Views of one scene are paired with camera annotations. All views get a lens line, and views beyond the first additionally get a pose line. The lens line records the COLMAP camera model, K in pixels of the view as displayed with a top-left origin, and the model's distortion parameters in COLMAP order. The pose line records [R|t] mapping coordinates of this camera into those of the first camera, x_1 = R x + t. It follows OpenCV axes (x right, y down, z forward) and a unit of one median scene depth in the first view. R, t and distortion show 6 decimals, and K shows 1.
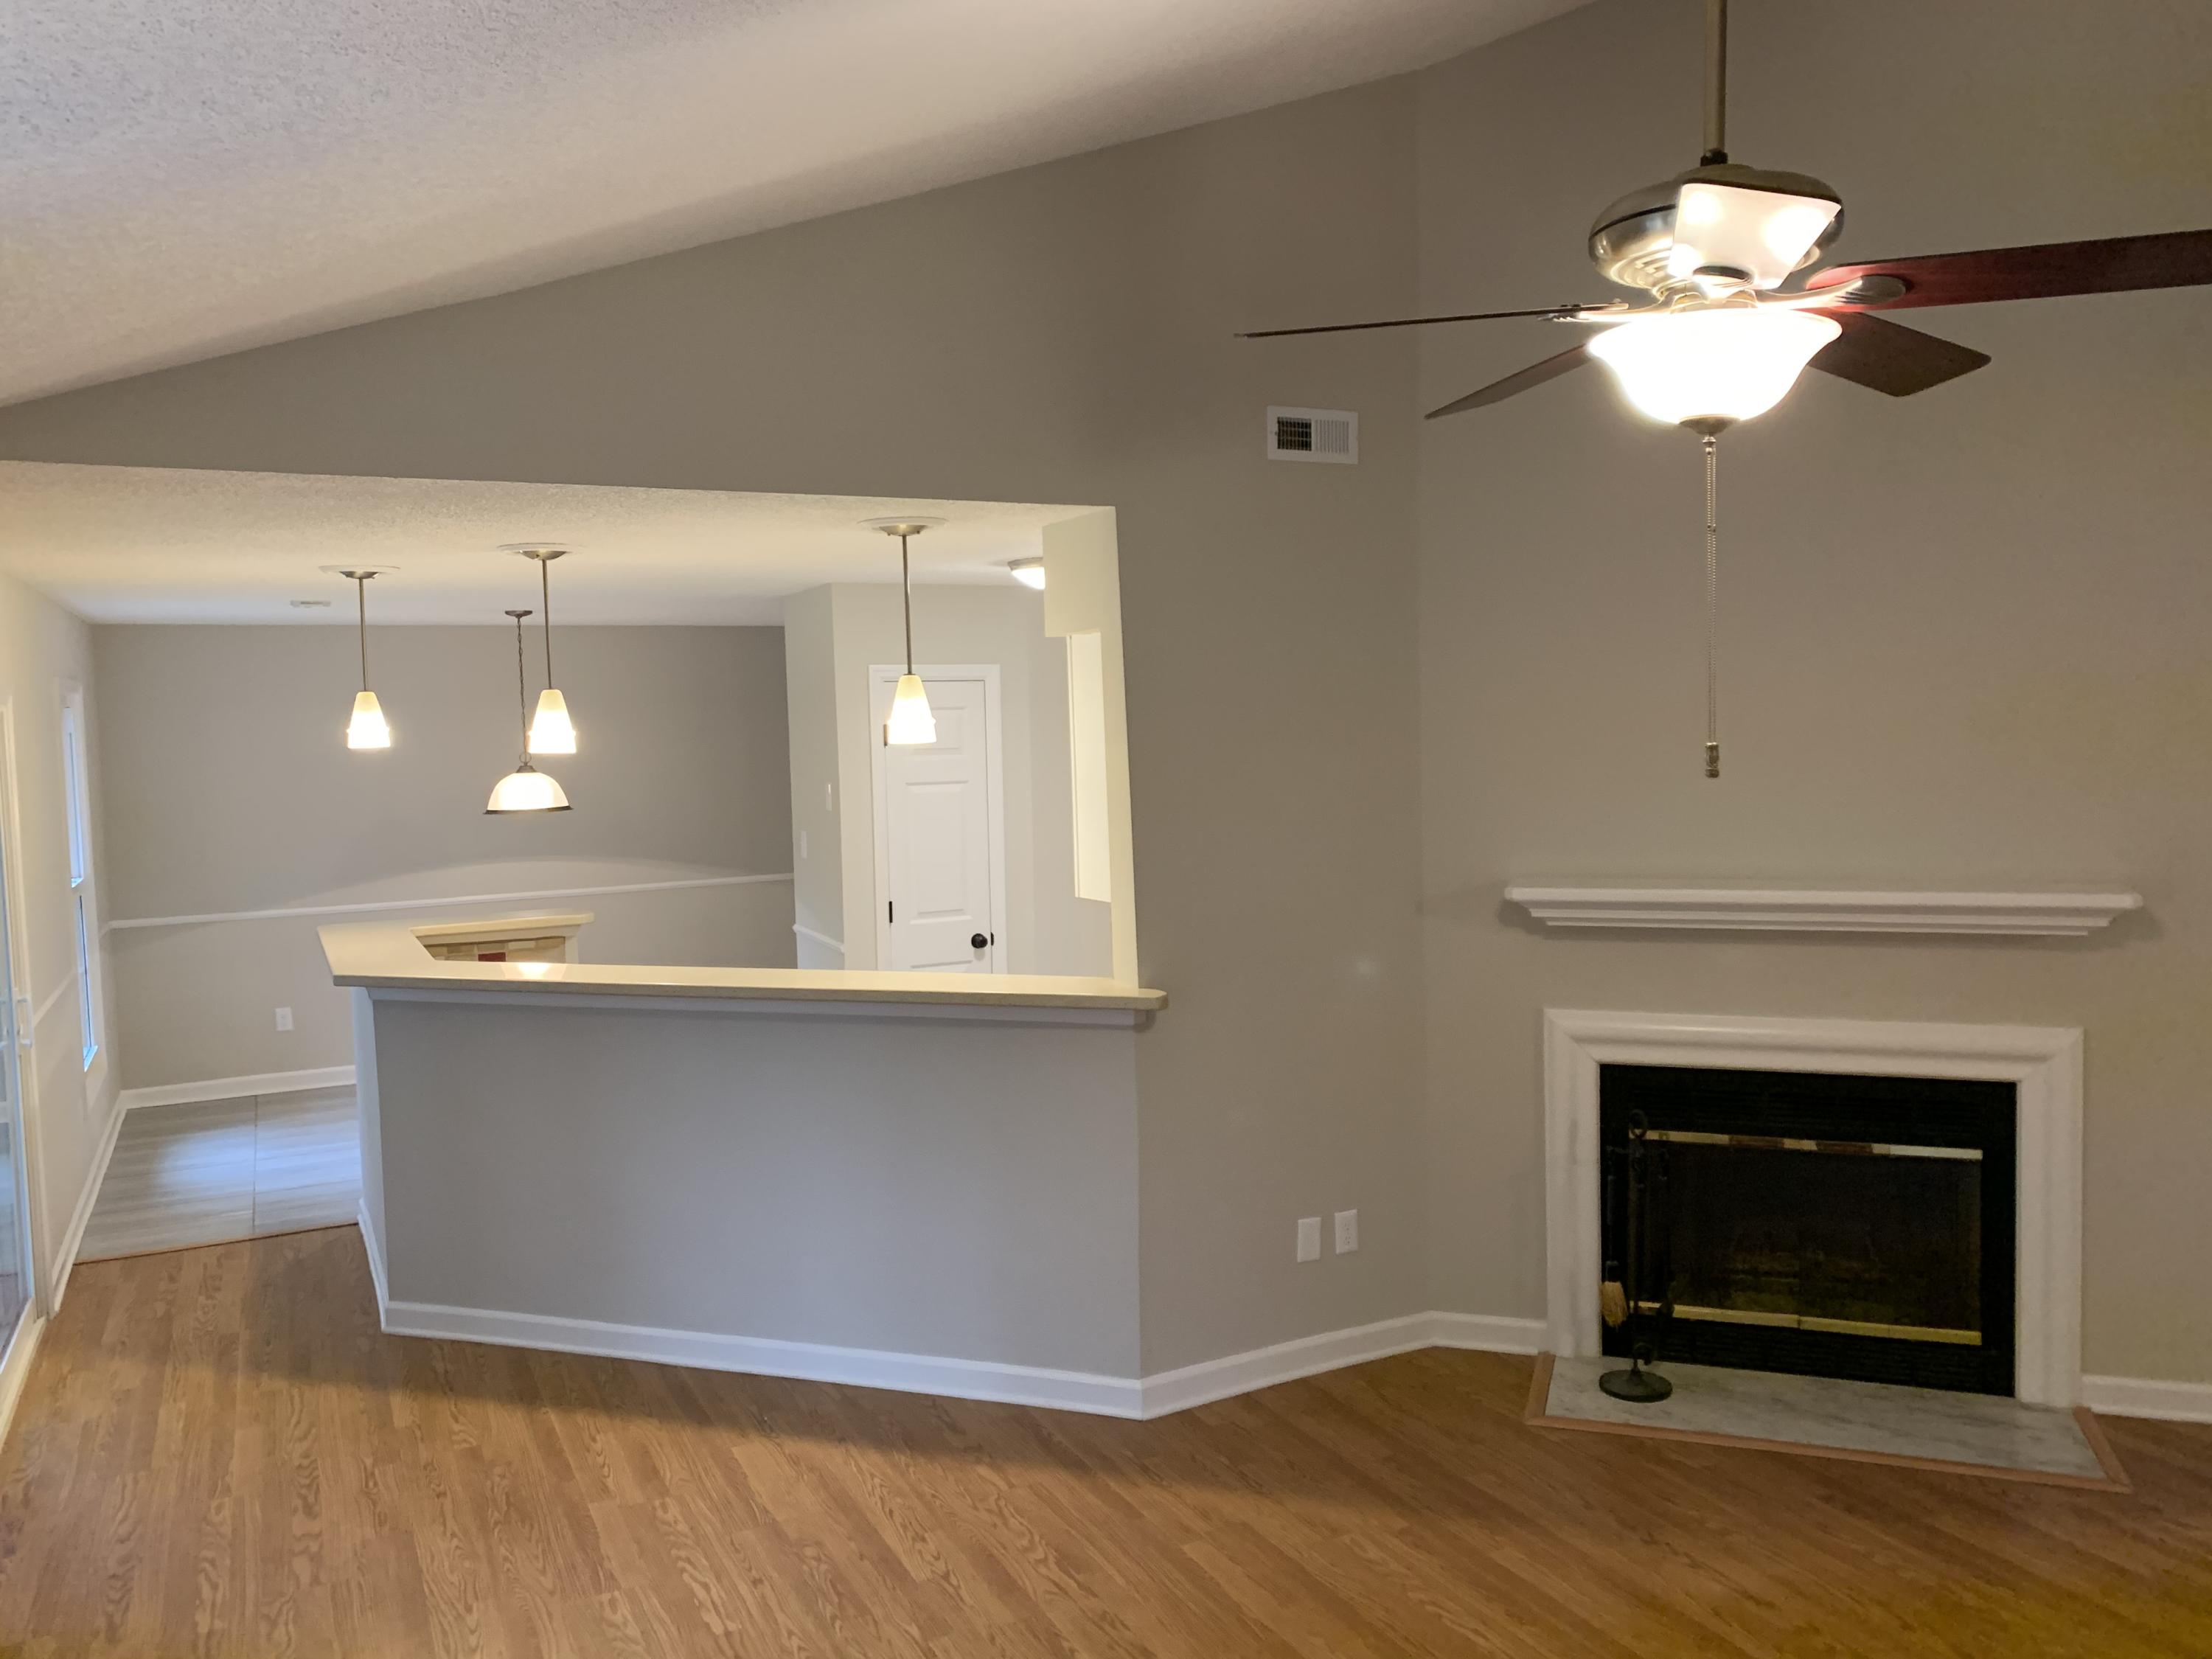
lens RADIAL K [[1692.0, 0, 1099.6], [0, 1692.0, 810.8], [0, 0, 1]] dist [0.023588, -0.024650]
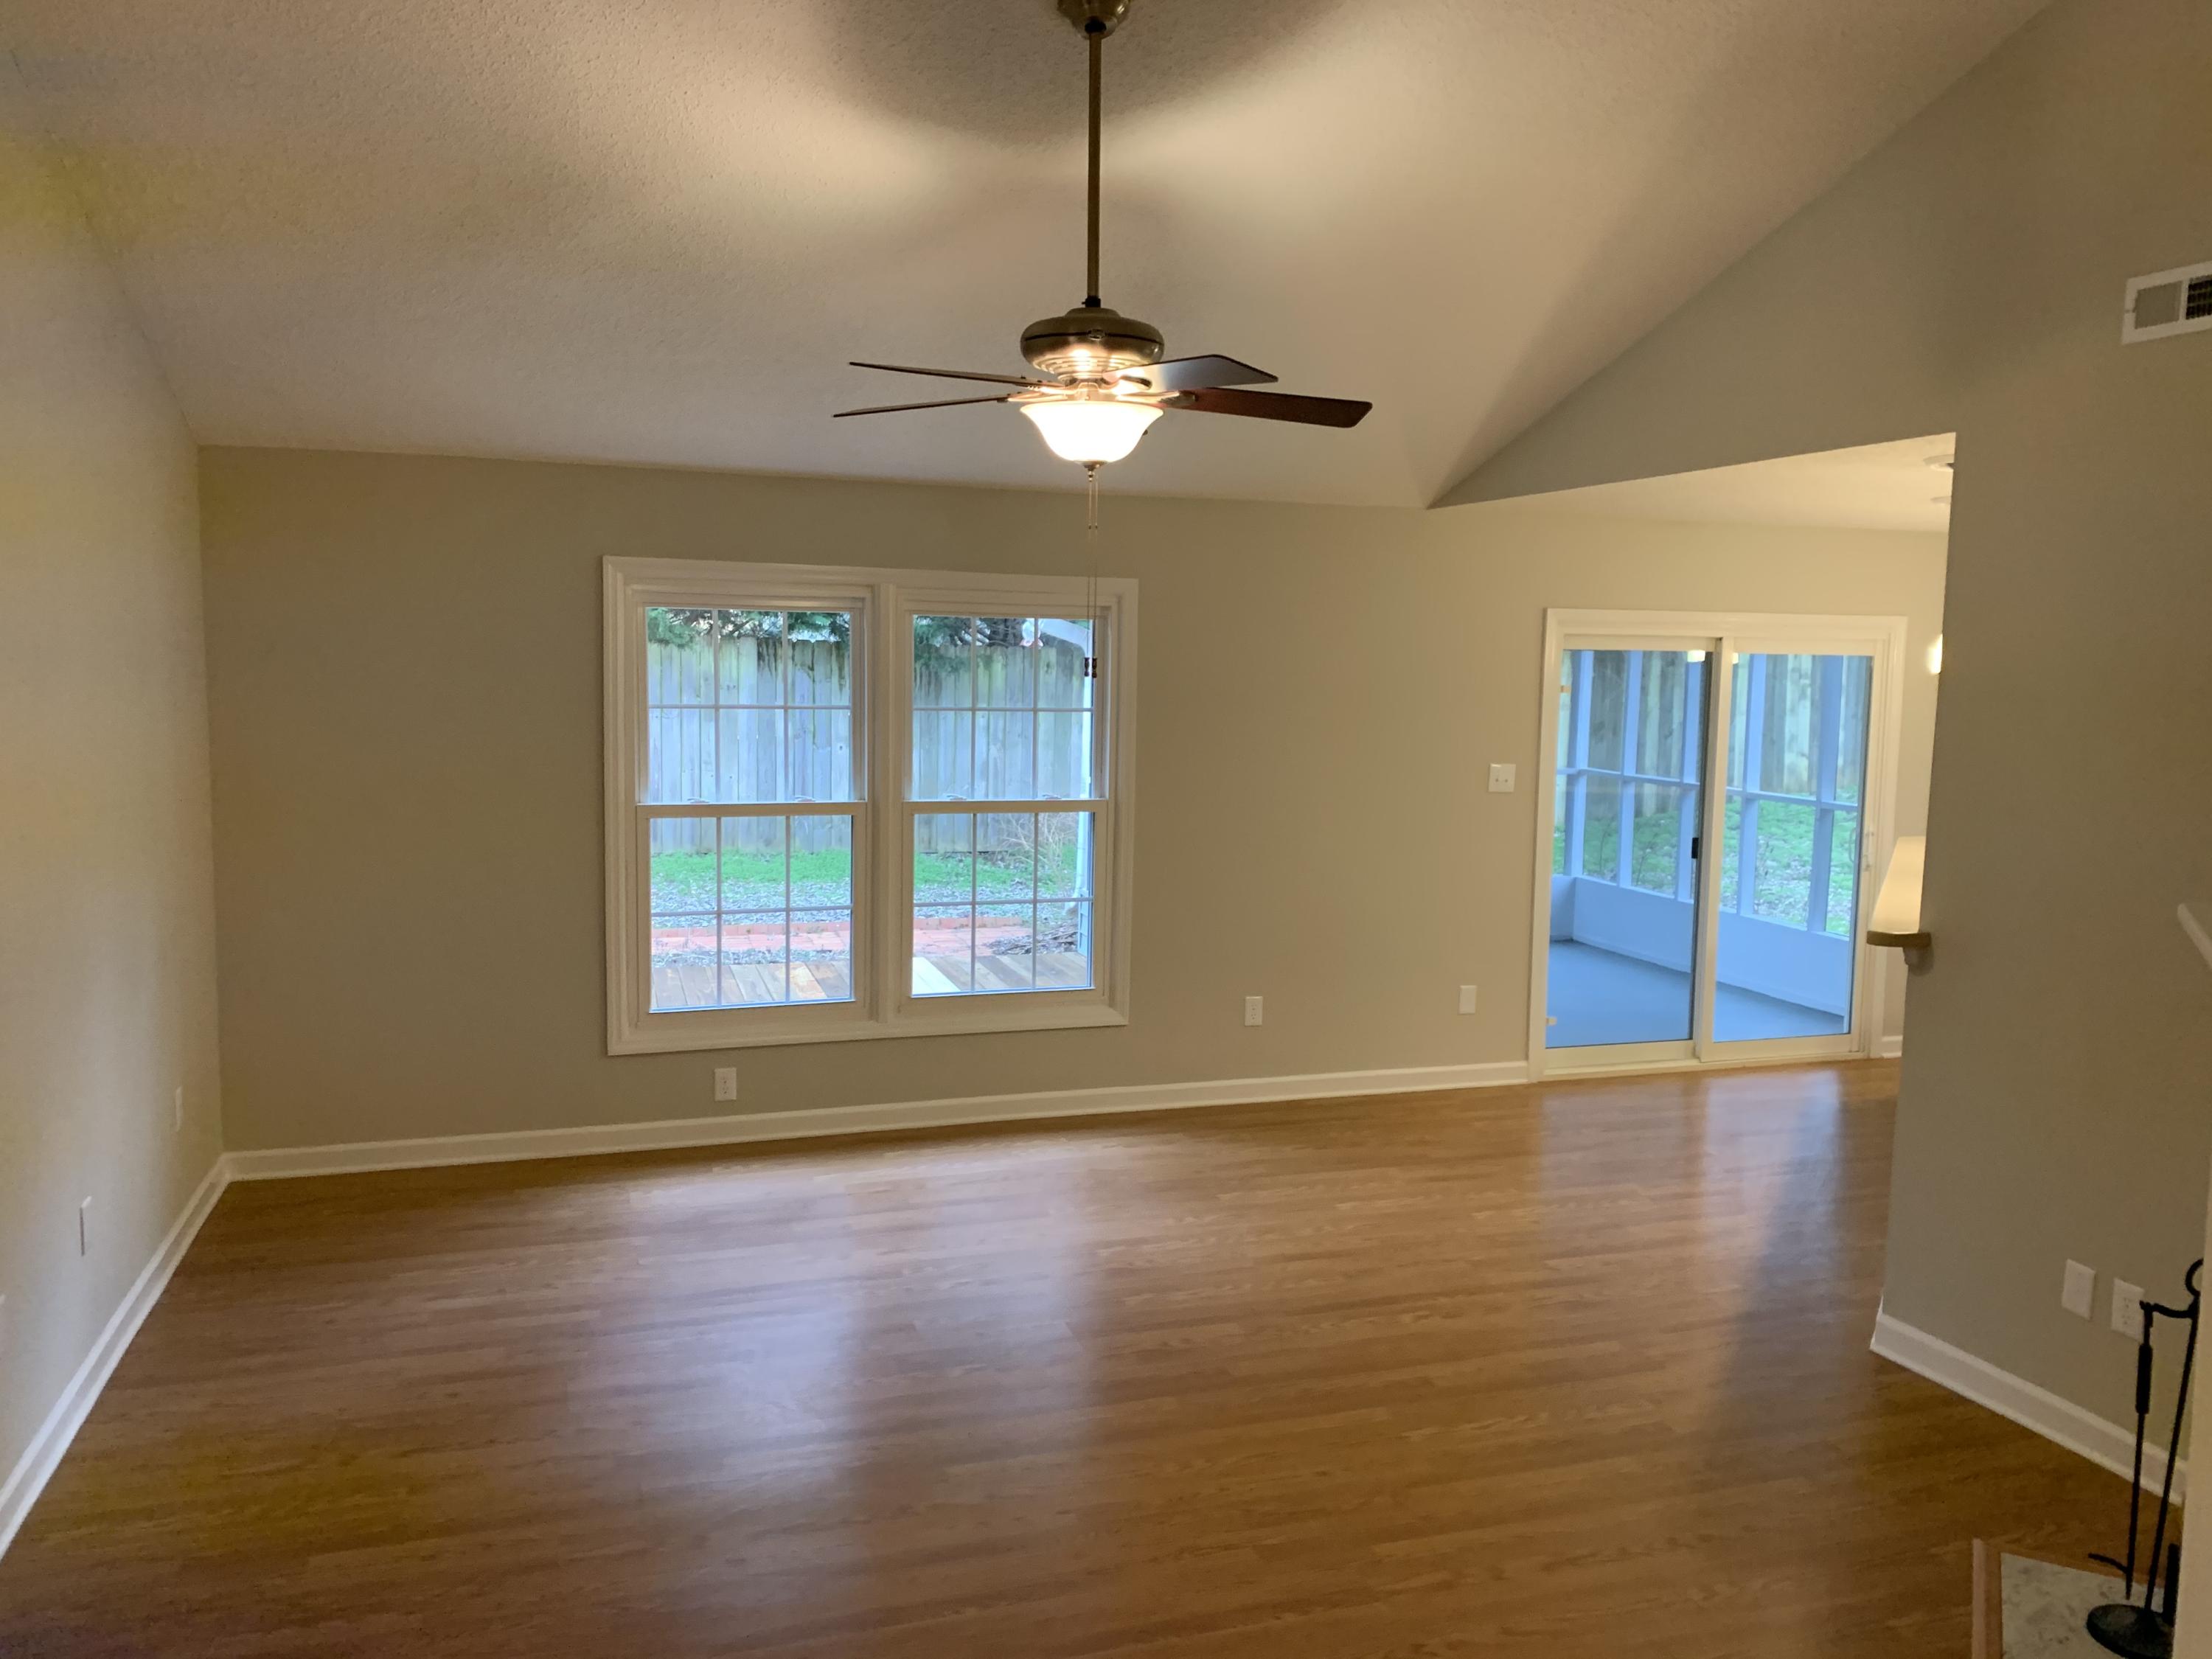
lens RADIAL K [[1675.5, 0, 1108.7], [0, 1675.5, 805.6], [0, 0, 1]] dist [0.037297, -0.042707]
pose [[-0.142671, 0.119107, -0.982578, 0.992914], [-0.072414, 0.988816, 0.130378, -0.056826], [0.987118, 0.089754, -0.132450, 0.626568]]
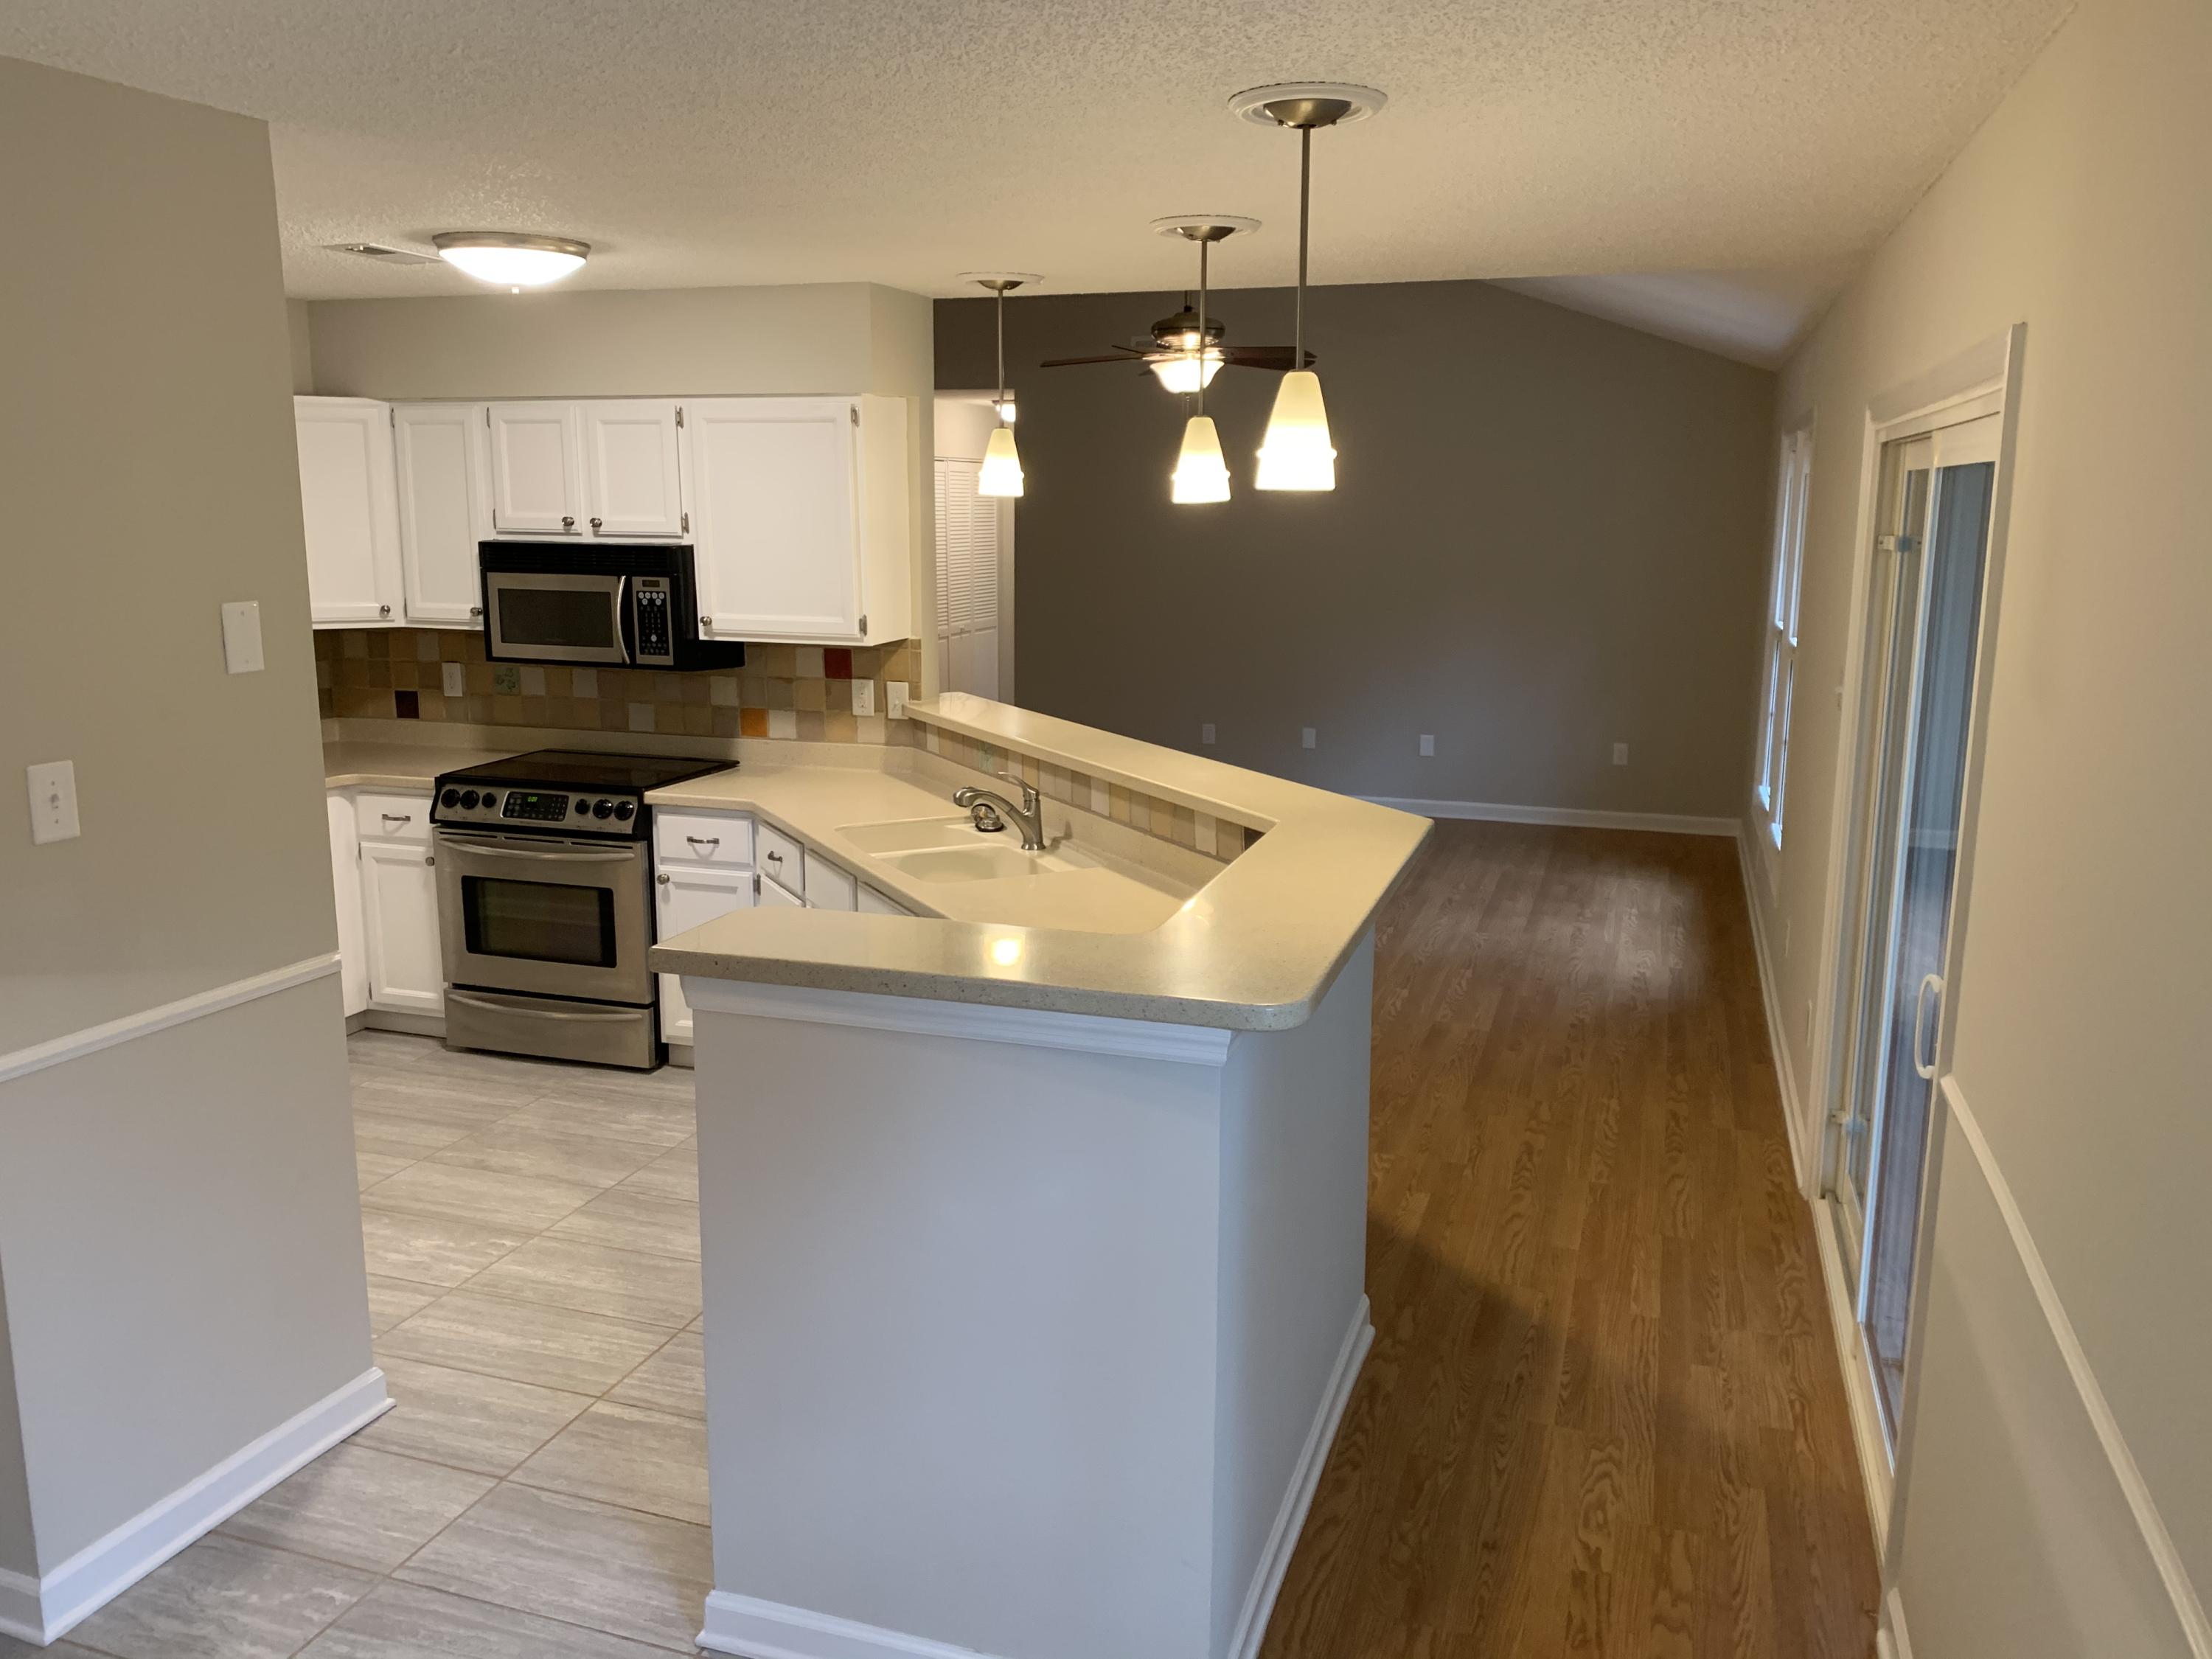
lens RADIAL K [[1692.0, 0, 1099.6], [0, 1692.0, 810.8], [0, 0, 1]] dist [0.023588, -0.024650]
pose [[-0.708903, -0.109976, 0.696679, -0.912357], [0.055610, 0.975978, 0.210651, -0.066954], [-0.703110, 0.188074, -0.685758, 1.719625]]
